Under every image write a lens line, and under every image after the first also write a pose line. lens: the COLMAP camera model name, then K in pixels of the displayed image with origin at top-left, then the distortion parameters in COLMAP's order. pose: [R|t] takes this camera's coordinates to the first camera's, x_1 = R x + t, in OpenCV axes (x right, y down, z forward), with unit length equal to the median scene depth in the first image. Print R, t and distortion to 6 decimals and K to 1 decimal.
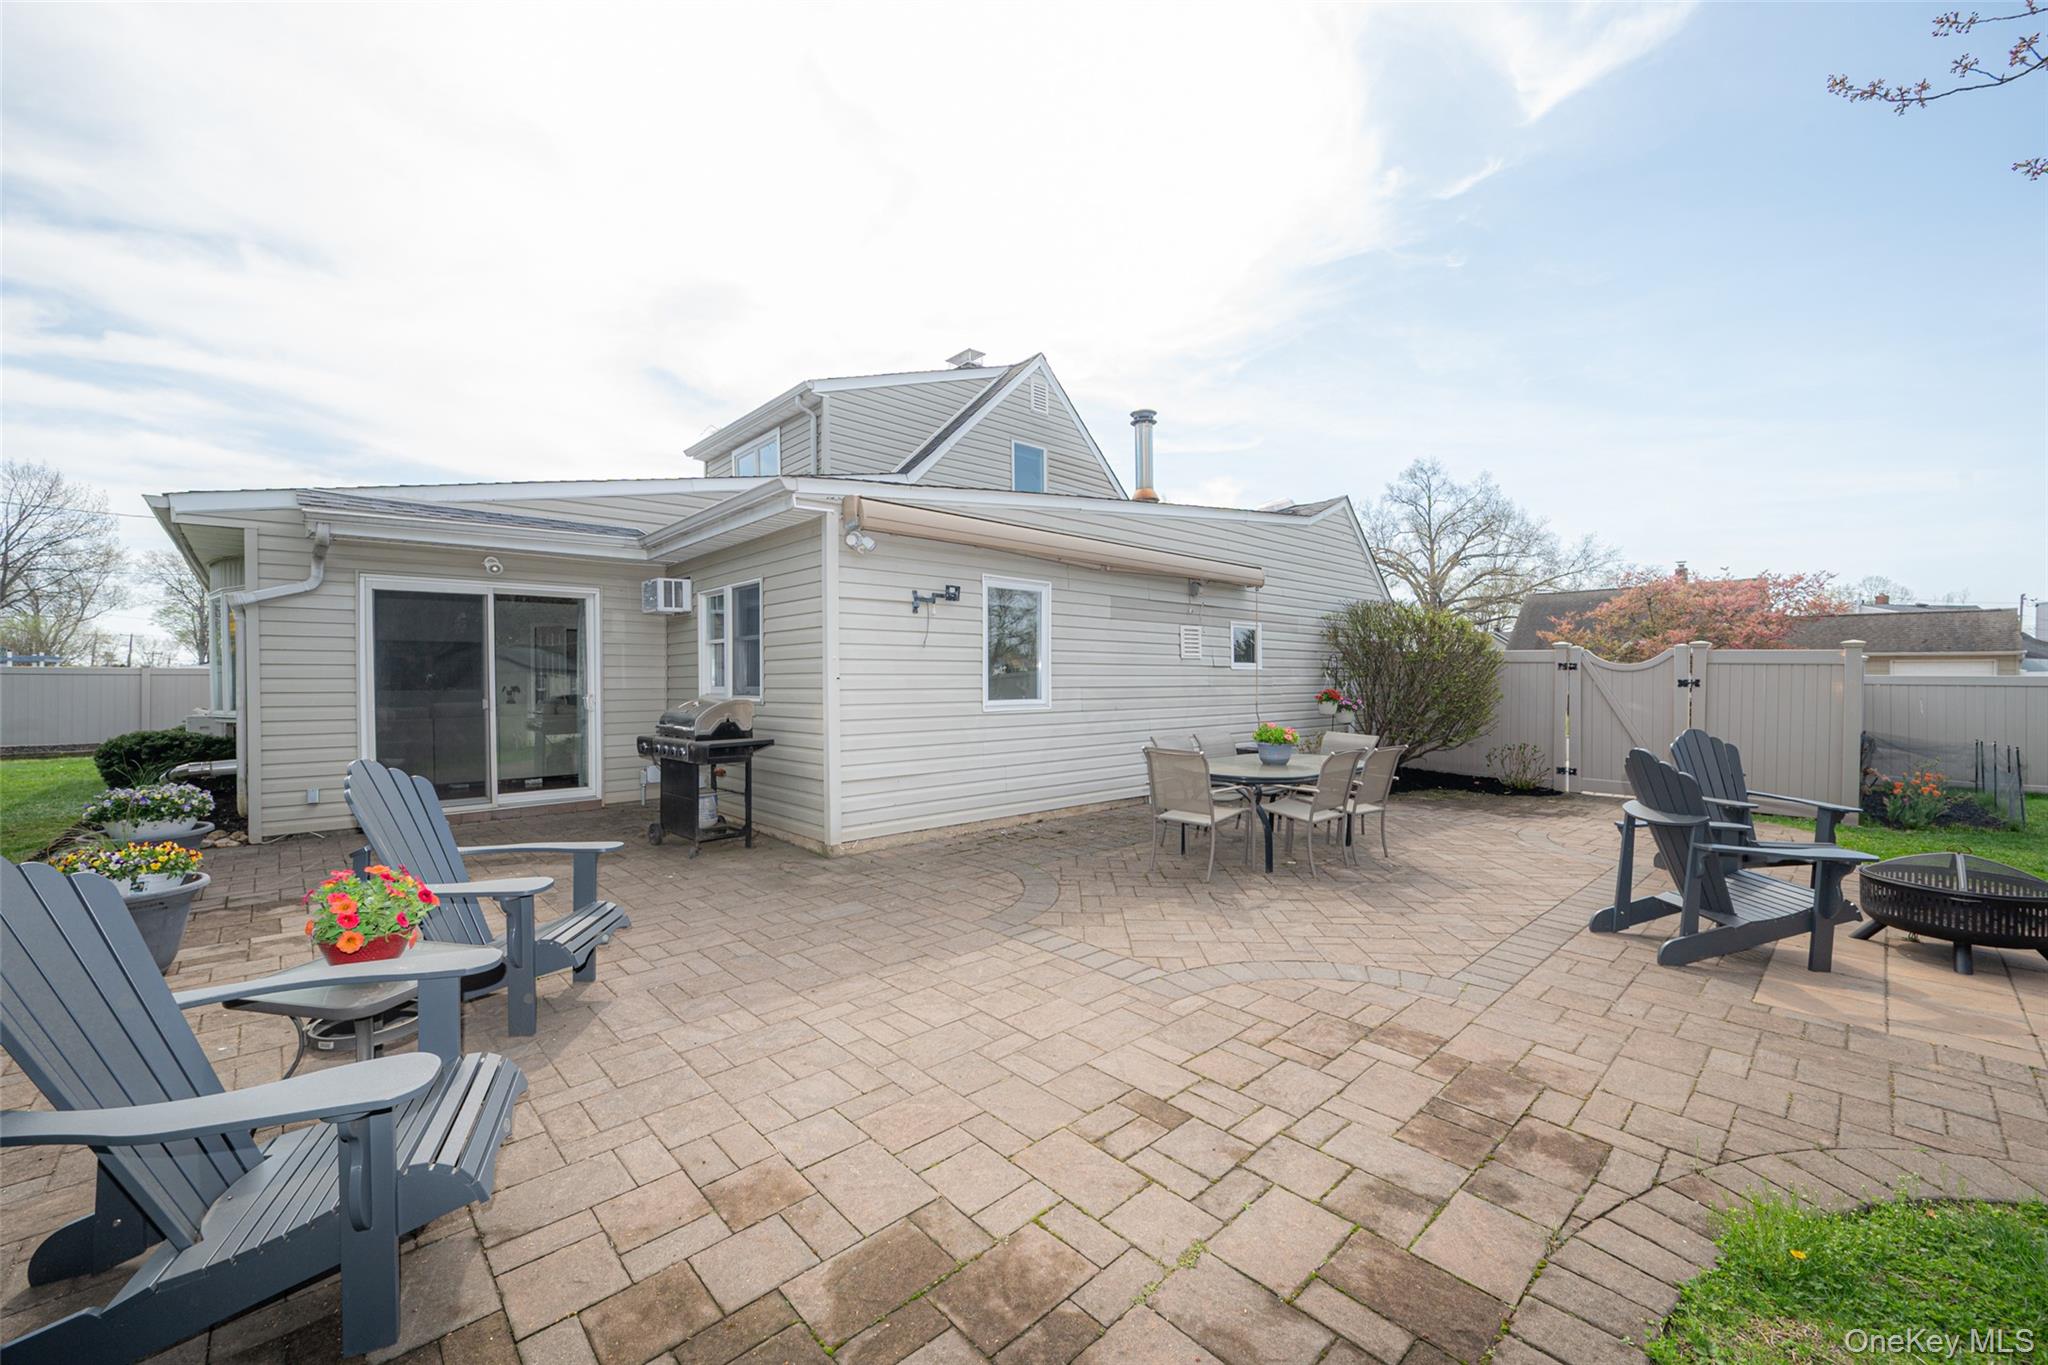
lens RADIAL K [[803.8, 0, 1045.0], [0, 803.8, 688.9], [0, 0, 1]] dist [-0.000132, 0.000005]
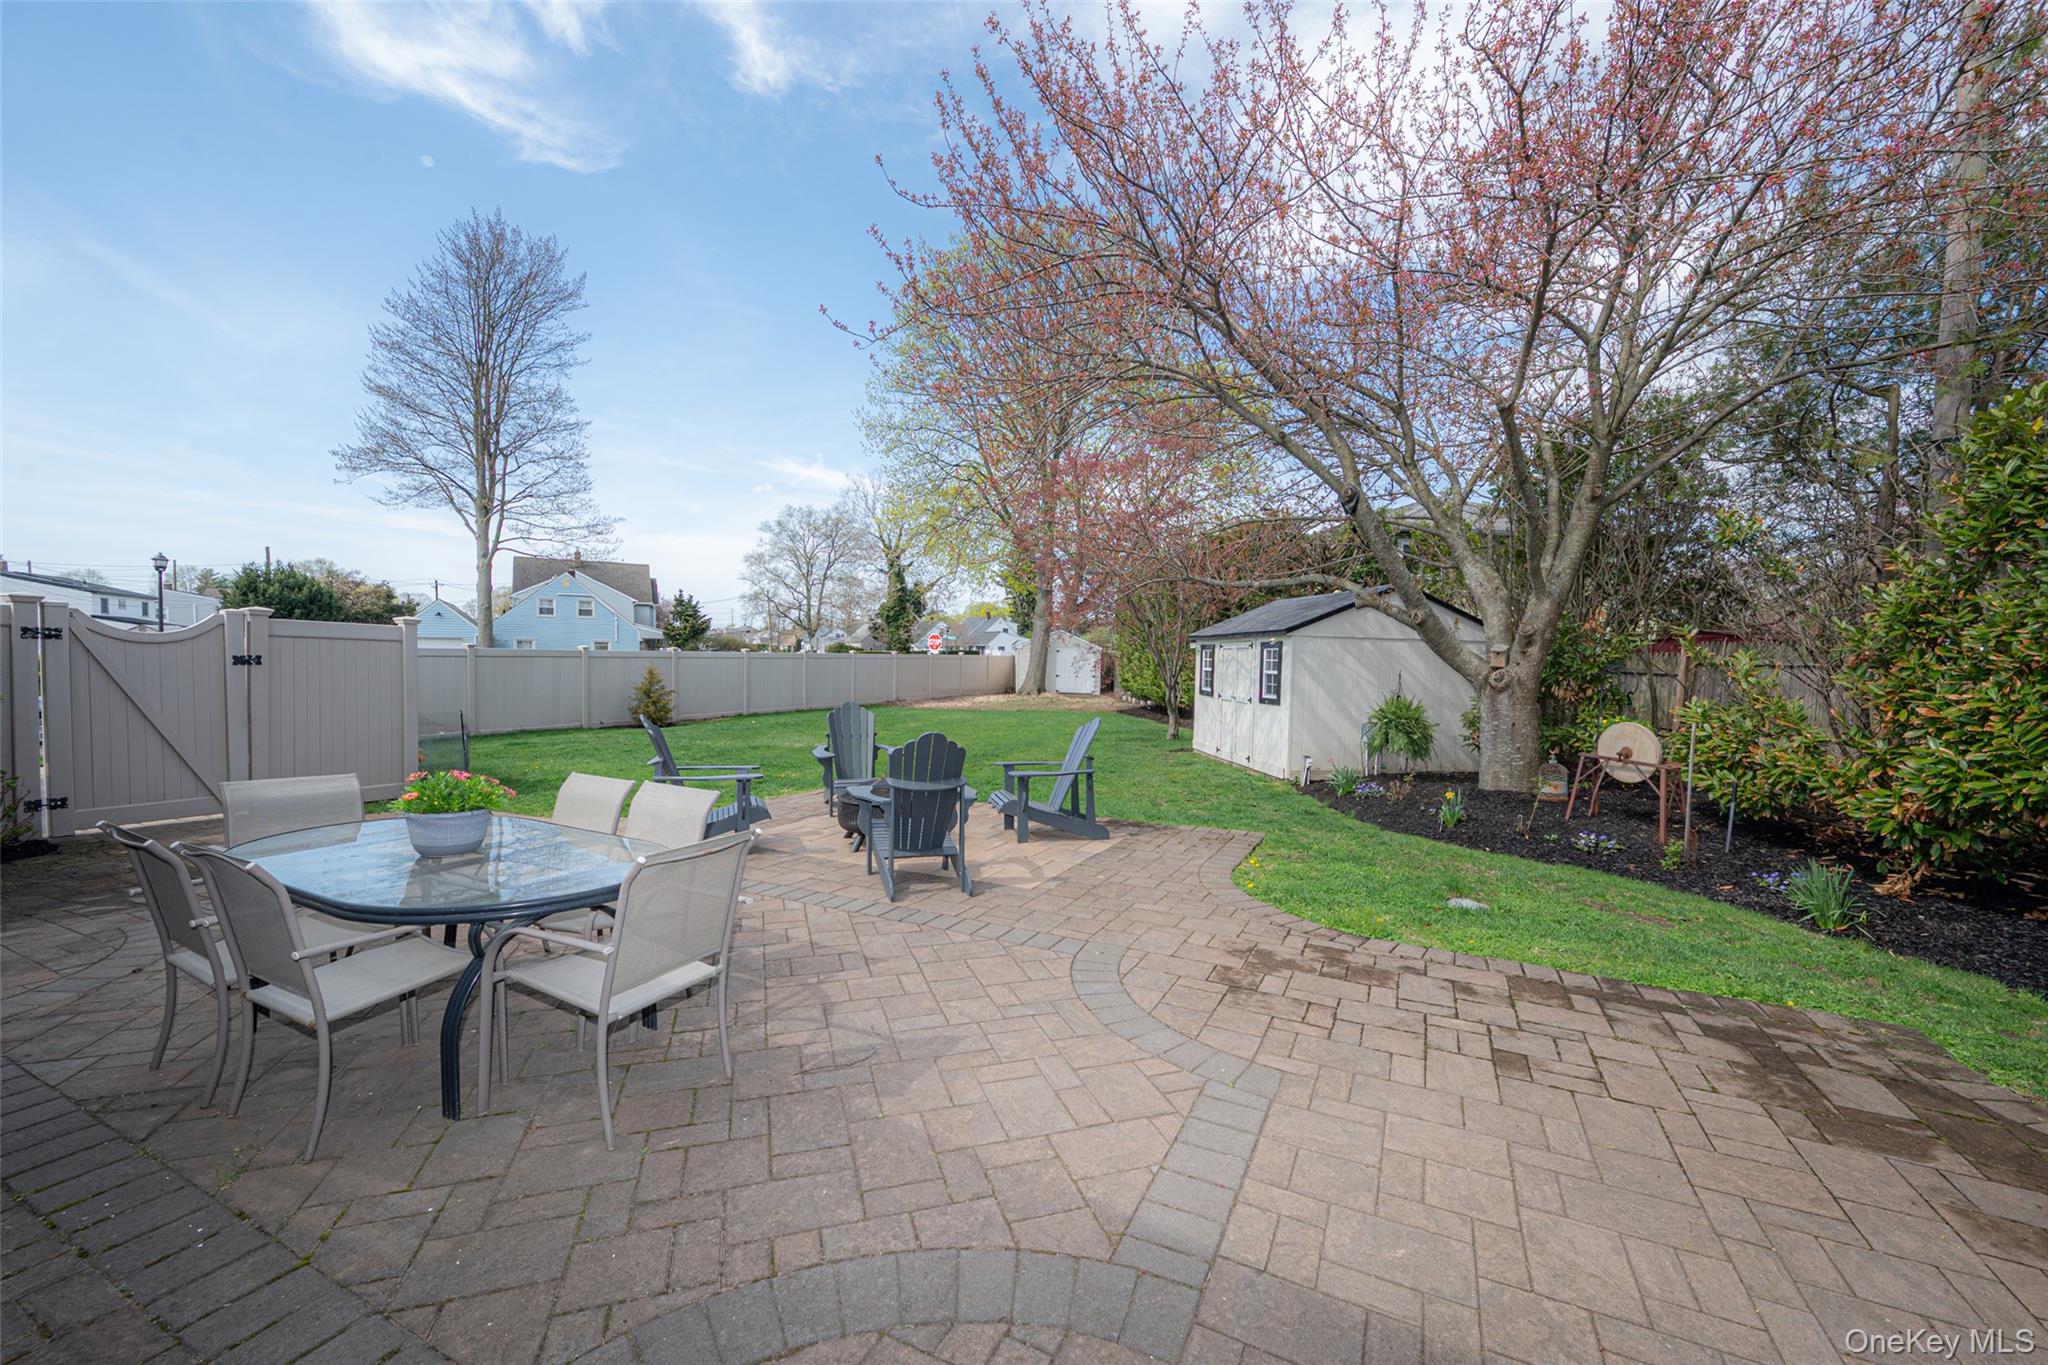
lens RADIAL K [[818.0, 0, 1014.0], [0, 818.0, 686.8], [0, 0, 1]] dist [-0.001105, 0.000120]
pose [[-0.330691, -0.045368, 0.942648, -0.630543], [-0.005223, 0.998917, 0.046244, -0.070621], [-0.943724, 0.010369, -0.330570, 1.800109]]
